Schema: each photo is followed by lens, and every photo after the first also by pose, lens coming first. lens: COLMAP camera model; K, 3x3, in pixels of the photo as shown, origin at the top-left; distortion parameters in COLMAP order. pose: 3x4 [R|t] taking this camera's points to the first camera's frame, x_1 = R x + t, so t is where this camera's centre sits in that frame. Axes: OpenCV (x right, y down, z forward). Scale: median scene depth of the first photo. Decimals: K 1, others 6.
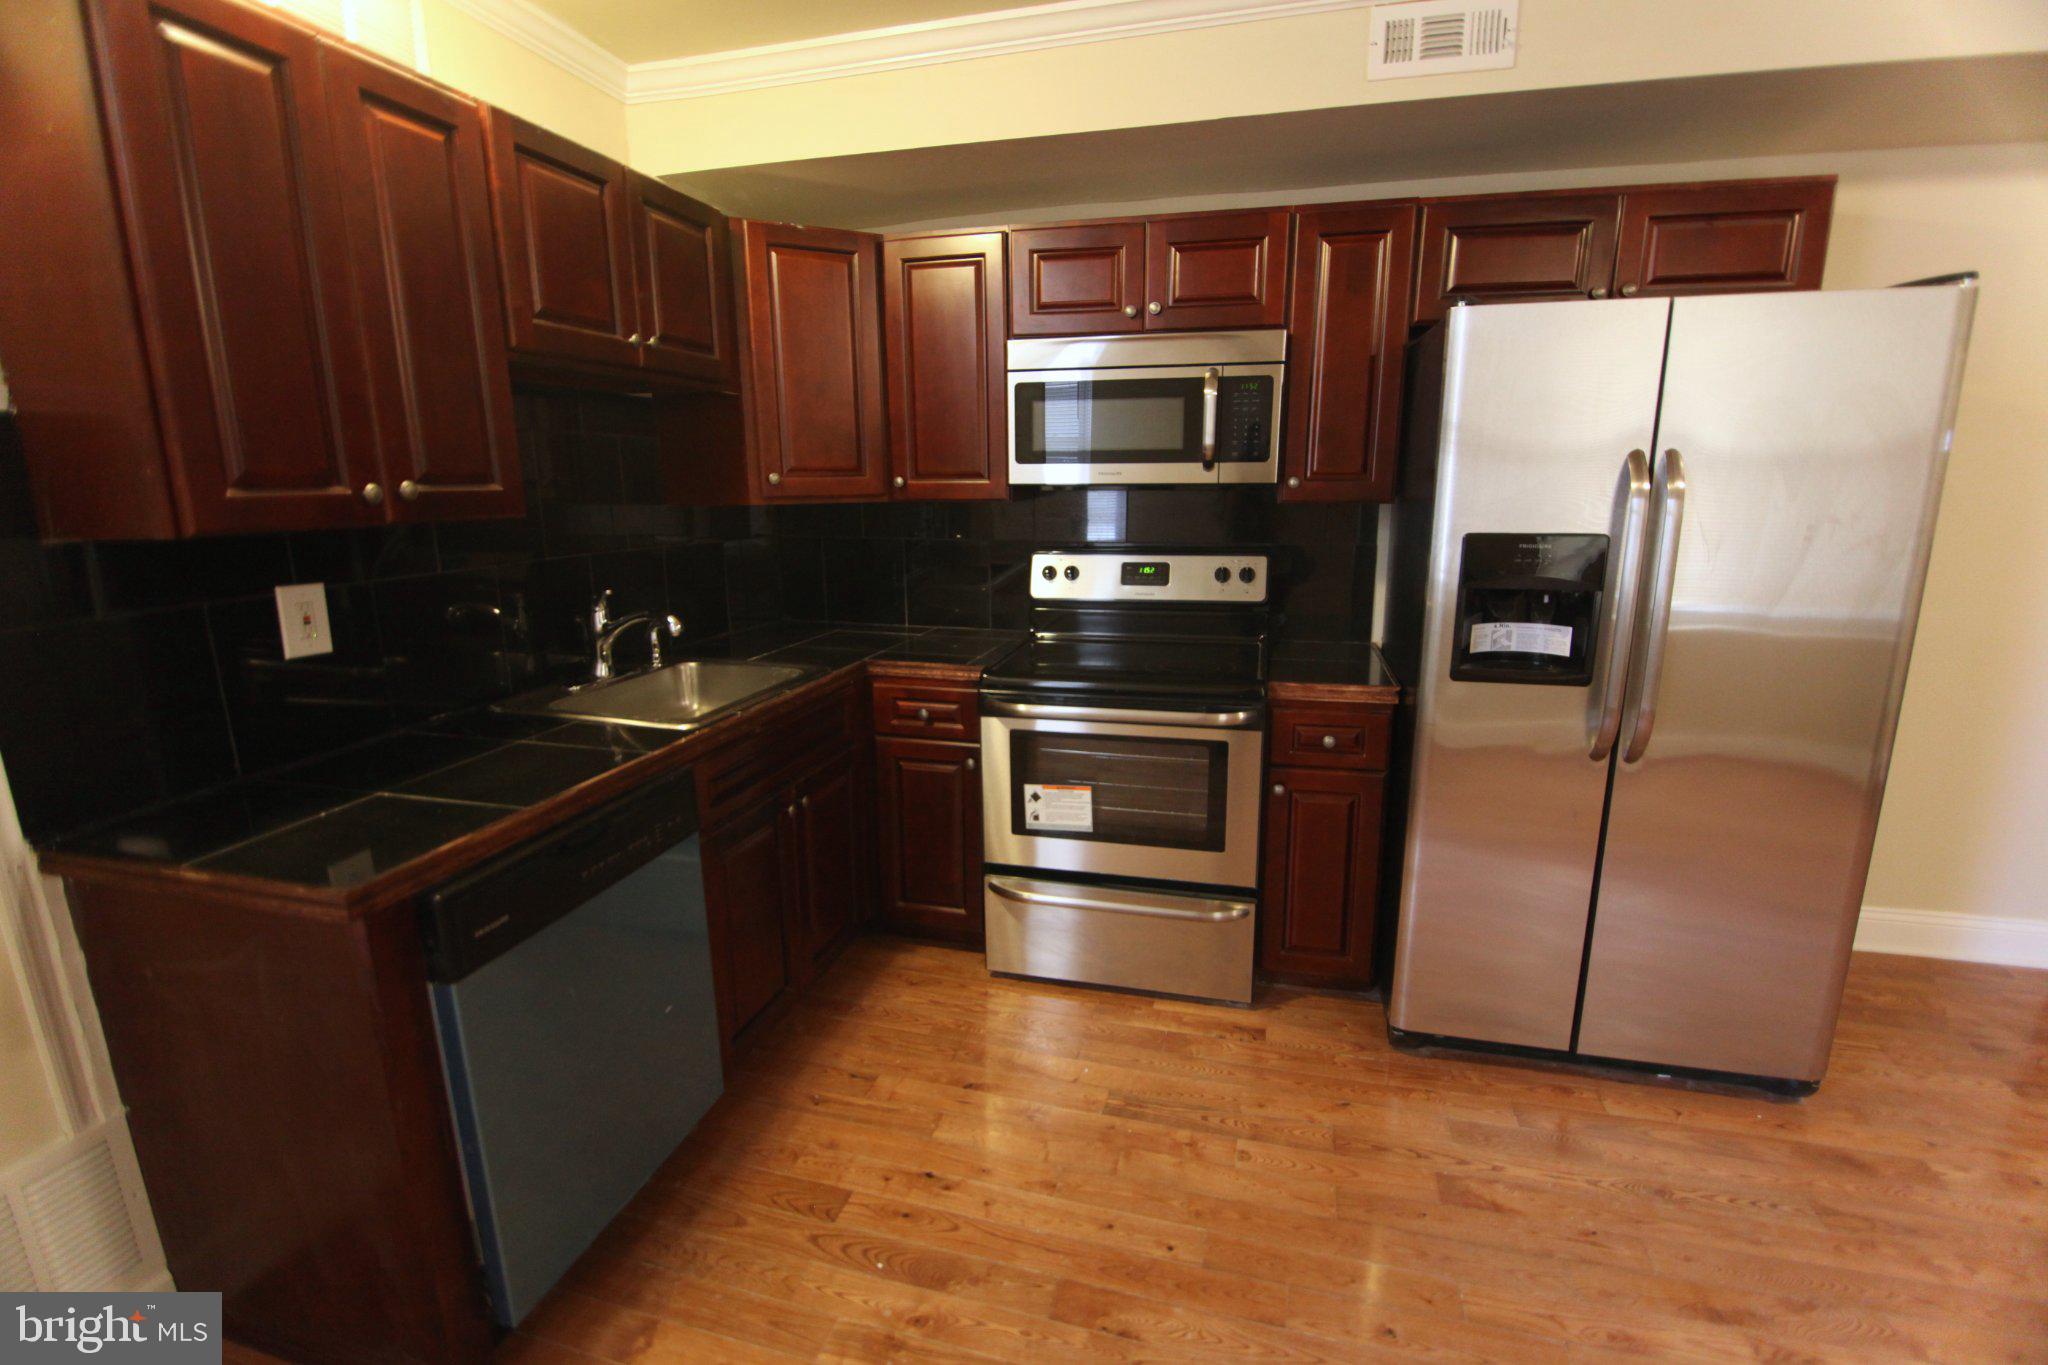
lens RADIAL K [[935.4, 0, 1024.0], [0, 935.4, 682.5], [0, 0, 1]] dist [-0.022123, -0.000807]
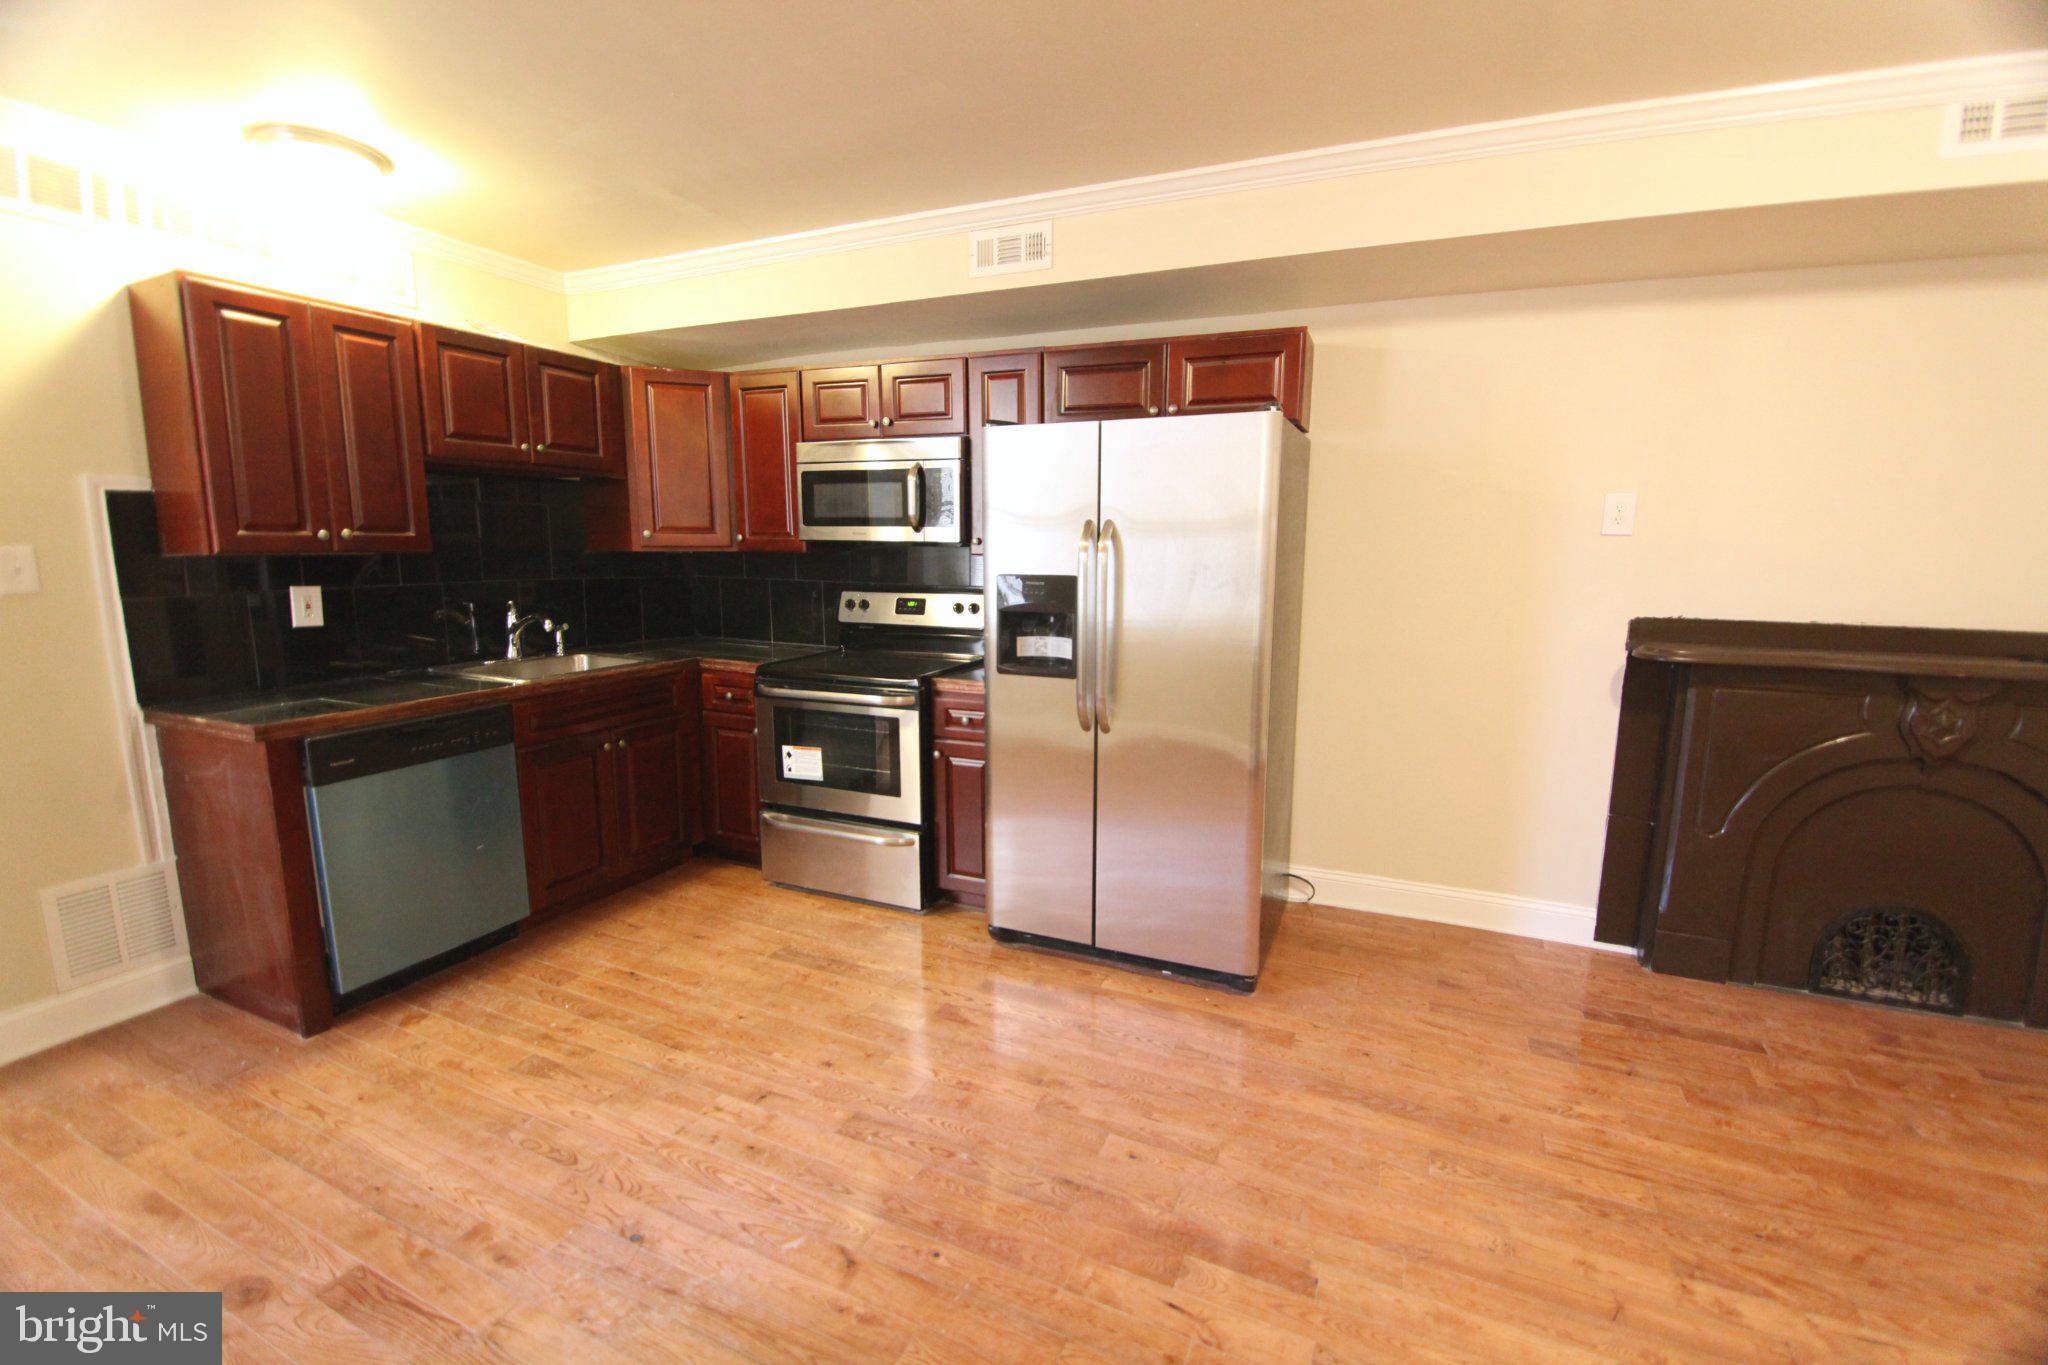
lens RADIAL K [[887.3, 0, 1019.8], [0, 887.3, 679.5], [0, 0, 1]] dist [-0.024885, 0.000104]
pose [[0.987846, 0.040836, -0.149976, 0.698407], [-0.050361, 0.996911, -0.060270, 0.088914], [0.147051, 0.067090, 0.986851, -0.375182]]
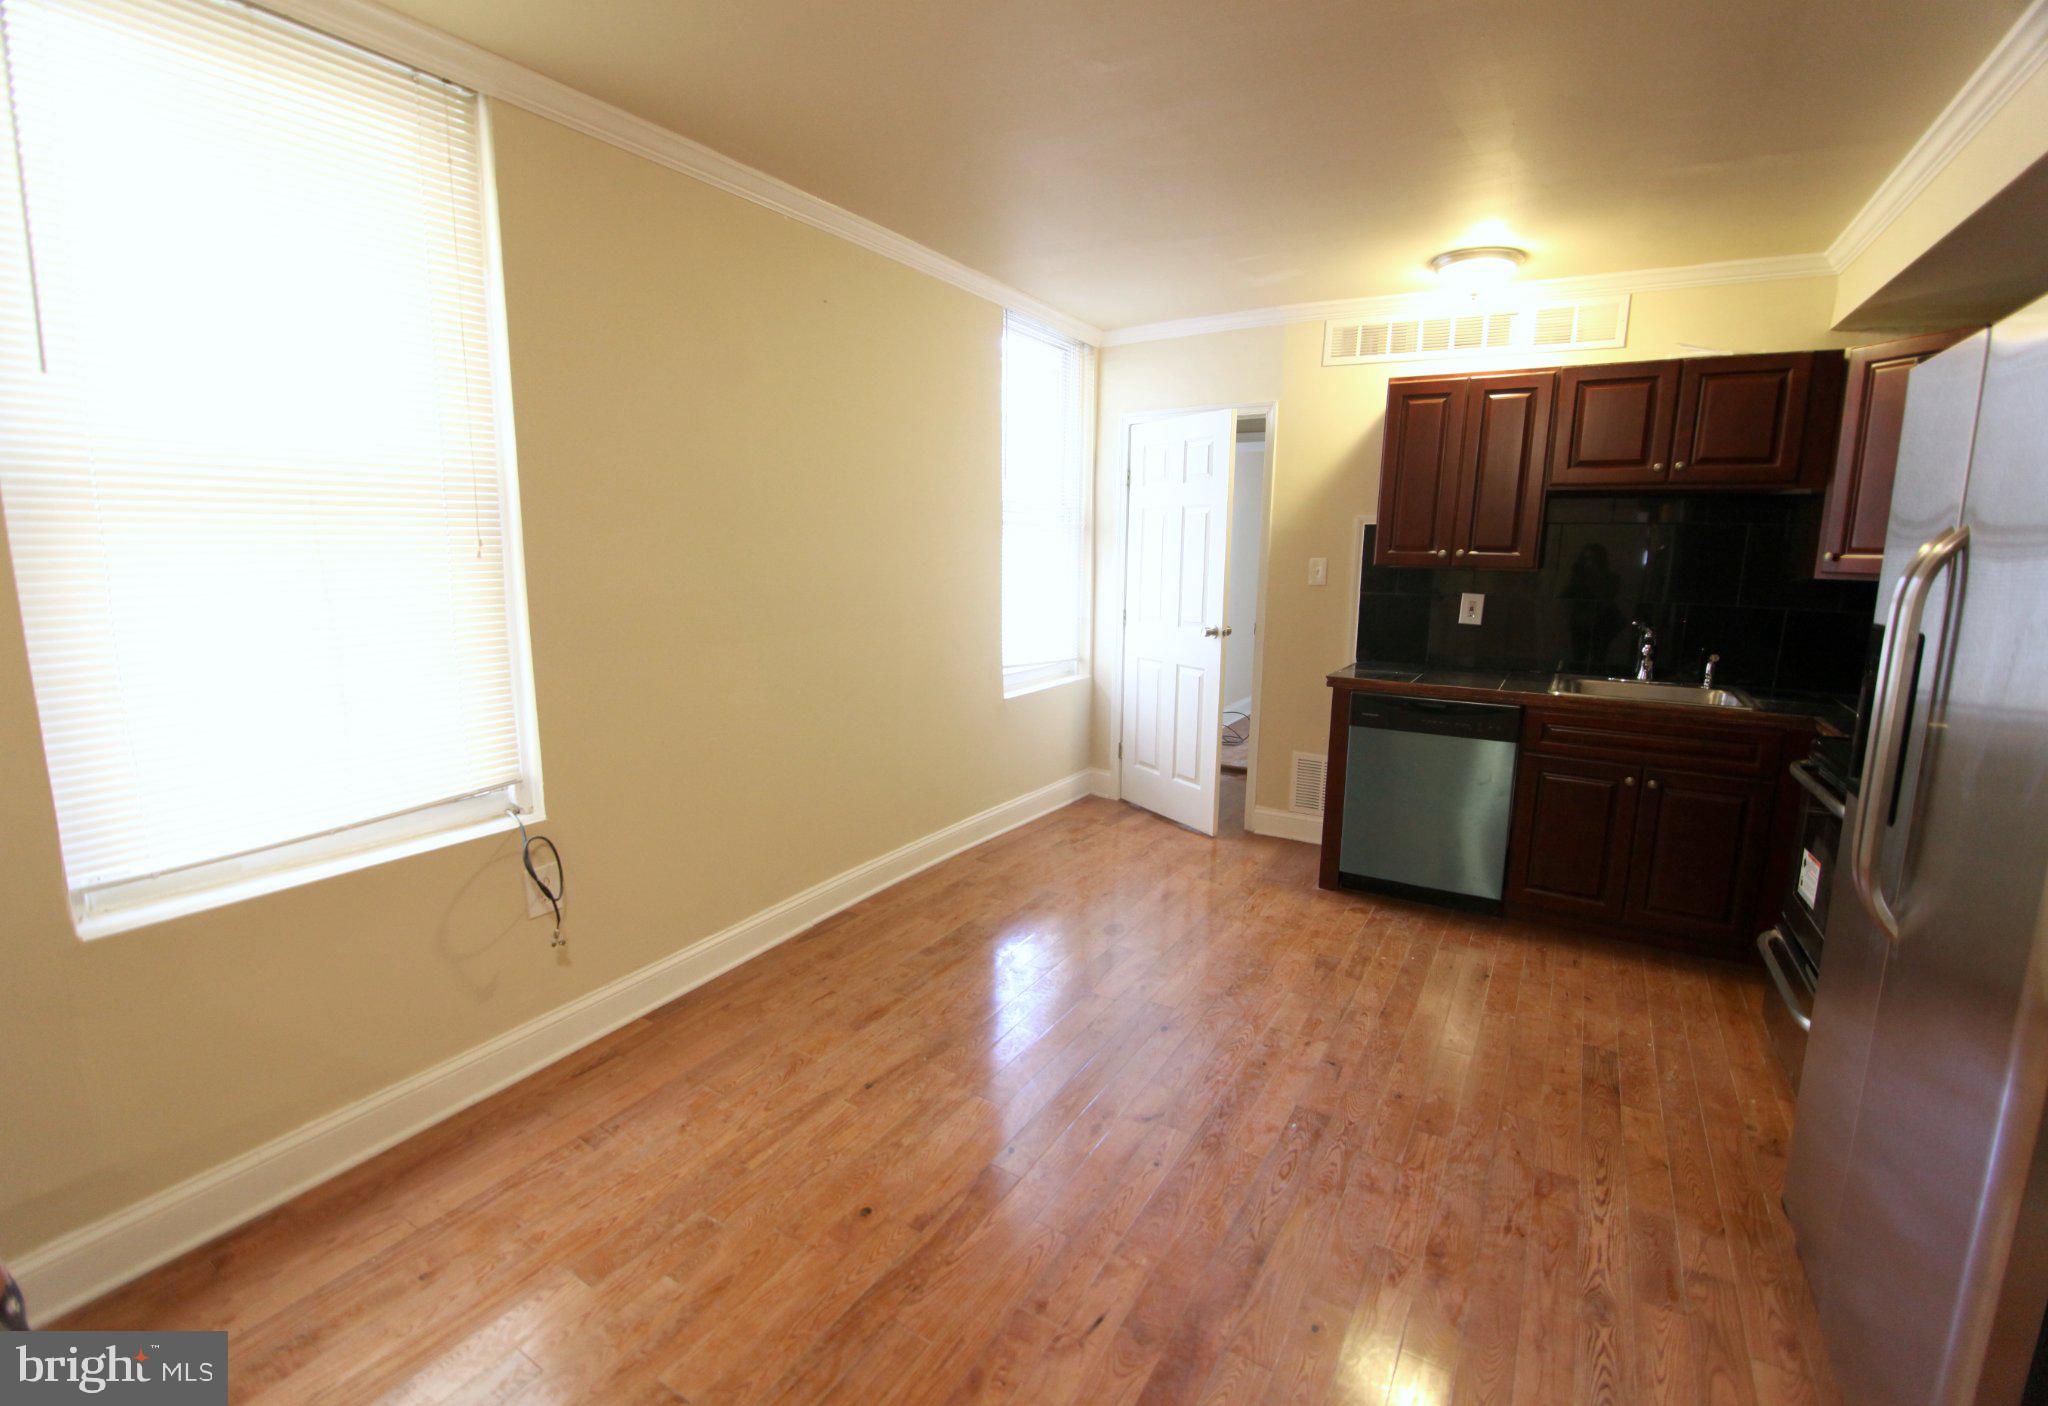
lens RADIAL K [[908.8, 0, 1024.0], [0, 908.8, 703.0], [0, 0, 1]] dist [-0.019071, -0.000046]
pose [[-0.279202, 0.168609, -0.945313, 1.438810], [-0.219117, 0.947302, 0.233680, -0.106219], [0.934898, 0.272378, -0.227544, 0.439867]]
